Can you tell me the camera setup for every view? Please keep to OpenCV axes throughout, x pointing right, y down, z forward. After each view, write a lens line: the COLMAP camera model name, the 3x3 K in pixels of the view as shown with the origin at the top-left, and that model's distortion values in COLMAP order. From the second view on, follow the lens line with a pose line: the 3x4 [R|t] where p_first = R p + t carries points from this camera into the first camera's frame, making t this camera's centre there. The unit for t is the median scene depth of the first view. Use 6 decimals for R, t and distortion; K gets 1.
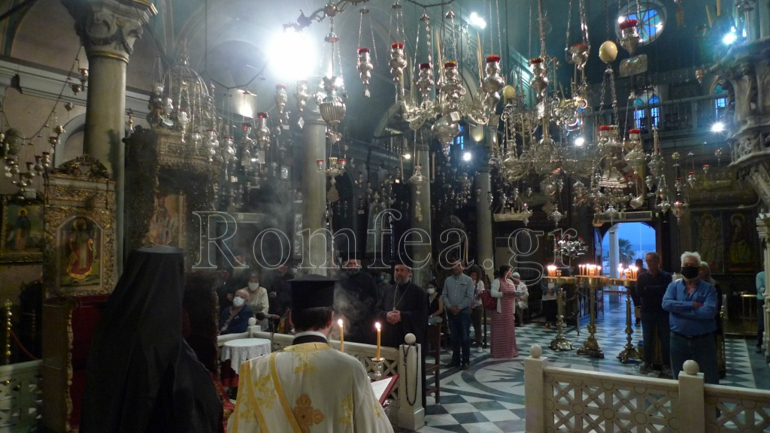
lens RADIAL K [[513.7, 0, 384.4], [0, 513.7, 215.4], [0, 0, 1]] dist [-0.003709, -0.006795]
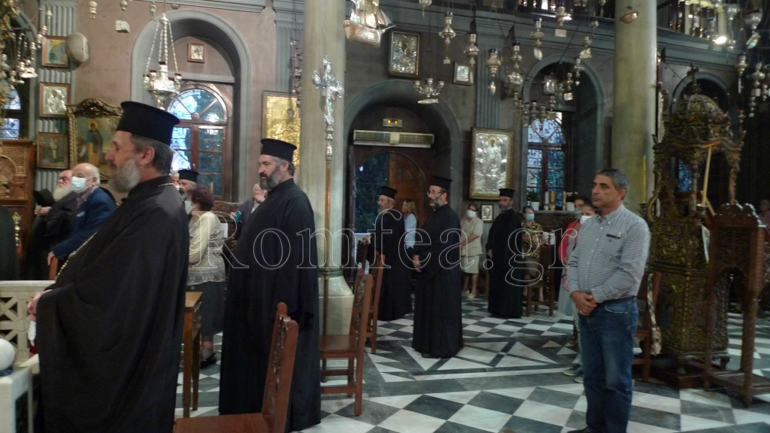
lens RADIAL K [[513.7, 0, 388.5], [0, 513.7, 213.5], [0, 0, 1]] dist [-0.003709, -0.006795]
pose [[0.741604, 0.033488, -0.670001, 0.453160], [0.008560, 0.998200, 0.059366, 0.148544], [0.670783, -0.049761, 0.739982, 0.972574]]
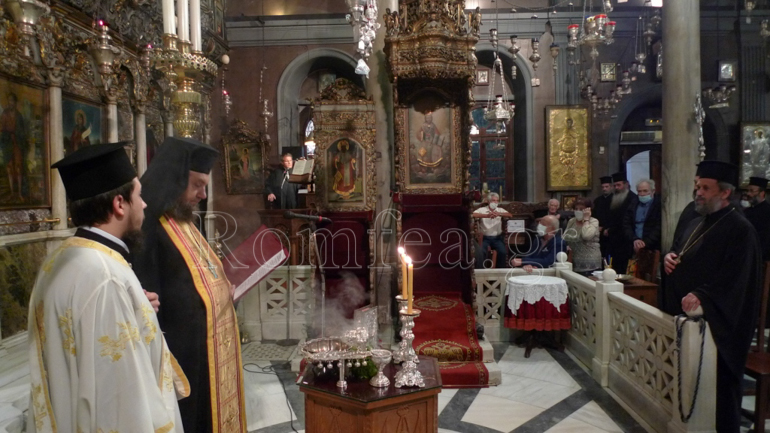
lens RADIAL K [[513.7, 0, 382.4], [0, 513.7, 218.5], [0, 0, 1]] dist [-0.003709, -0.006795]
pose [[0.554126, 0.041520, -0.831396, 0.347164], [0.063604, 0.993724, 0.092019, 0.073656], [0.829999, -0.103870, 0.548008, 0.446525]]
